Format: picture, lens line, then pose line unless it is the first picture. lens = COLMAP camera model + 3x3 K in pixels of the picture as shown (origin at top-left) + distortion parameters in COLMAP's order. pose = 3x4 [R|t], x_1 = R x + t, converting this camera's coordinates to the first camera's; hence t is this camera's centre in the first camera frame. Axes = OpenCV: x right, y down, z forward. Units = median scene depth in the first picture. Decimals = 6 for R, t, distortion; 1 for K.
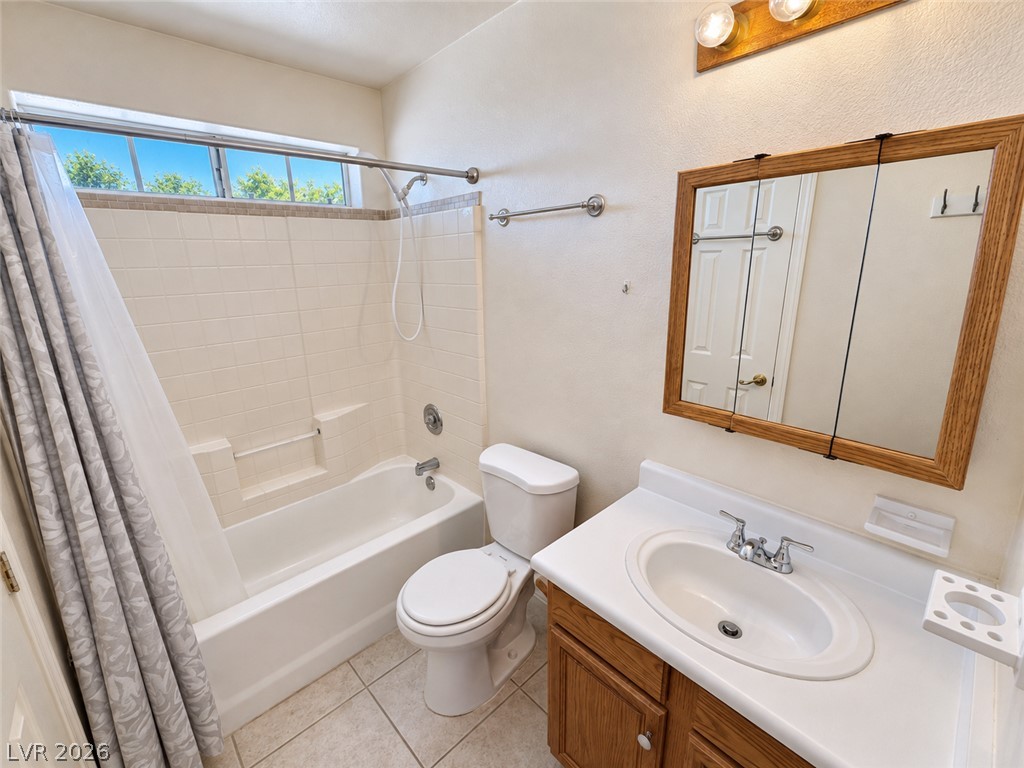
lens RADIAL K [[411.5, 0, 507.4], [0, 411.5, 386.7], [0, 0, 1]] dist [-0.004495, 0.000301]
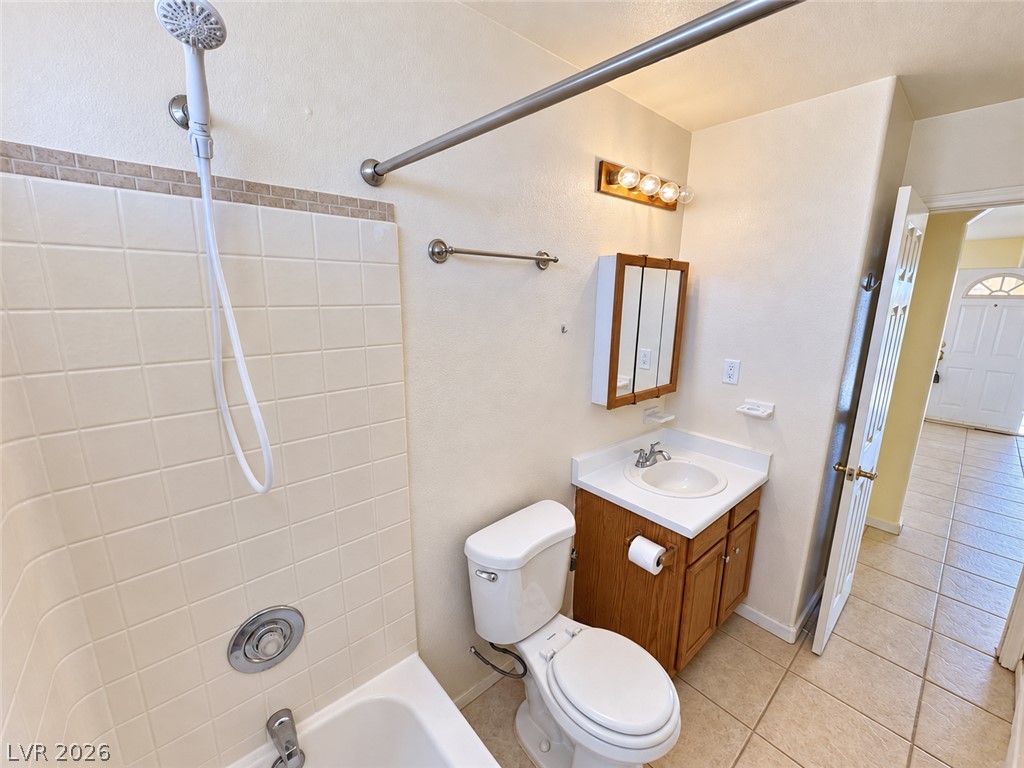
lens RADIAL K [[411.5, 0, 509.8], [0, 411.5, 381.7], [0, 0, 1]] dist [-0.004495, 0.000301]
pose [[0.054411, -0.201072, 0.978064, -1.188080], [0.269680, 0.946074, 0.179492, -0.438782], [-0.961412, 0.253998, 0.105702, 1.307949]]
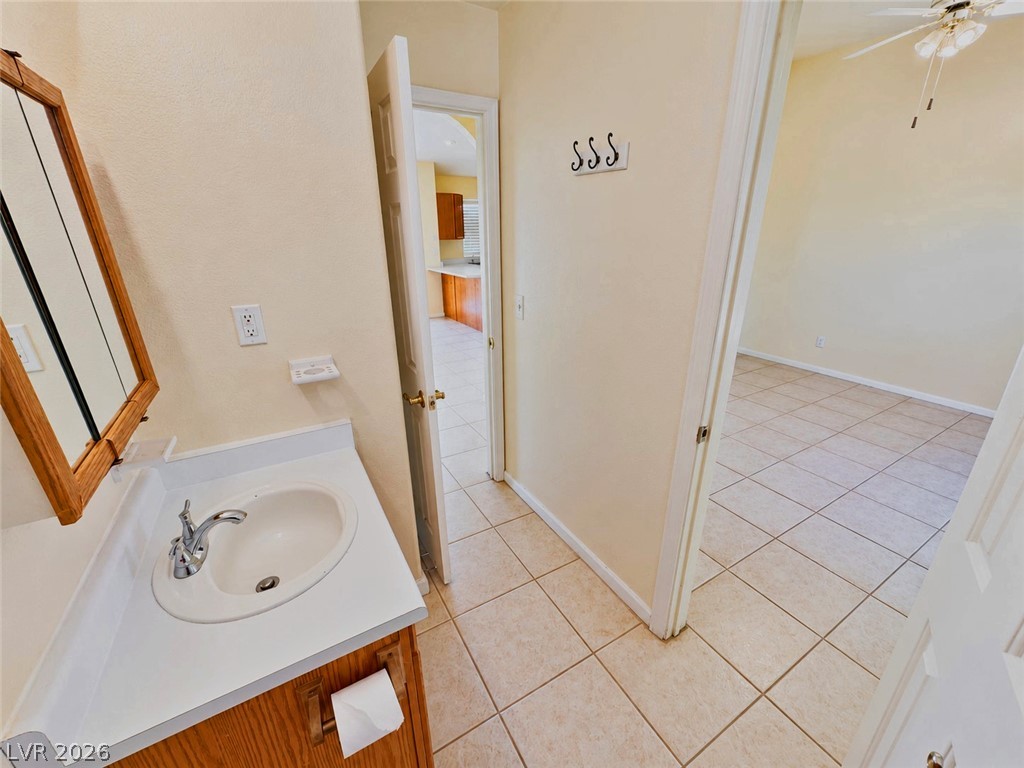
lens RADIAL K [[411.5, 0, 513.1], [0, 411.5, 384.8], [0, 0, 1]] dist [-0.004495, 0.000301]
pose [[-0.970698, -0.066156, 0.231015, -0.258521], [0.084069, 0.807114, 0.584380, -0.332130], [-0.225115, 0.586678, -0.777903, 1.321286]]
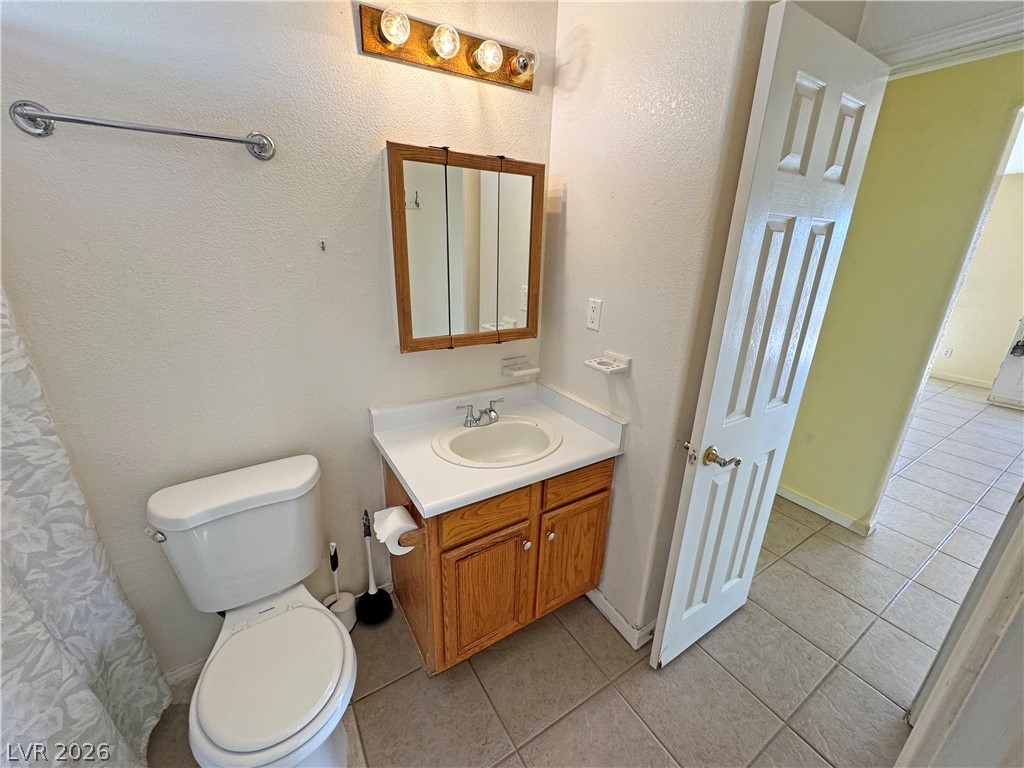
lens RADIAL K [[410.0, 0, 517.3], [0, 410.0, 384.2], [0, 0, 1]] dist [0.002551, -0.000159]
pose [[0.203140, -0.305192, 0.930372, -0.766871], [0.249563, 0.934940, 0.252200, -0.076015], [-0.946812, 0.180955, 0.266089, 0.445373]]
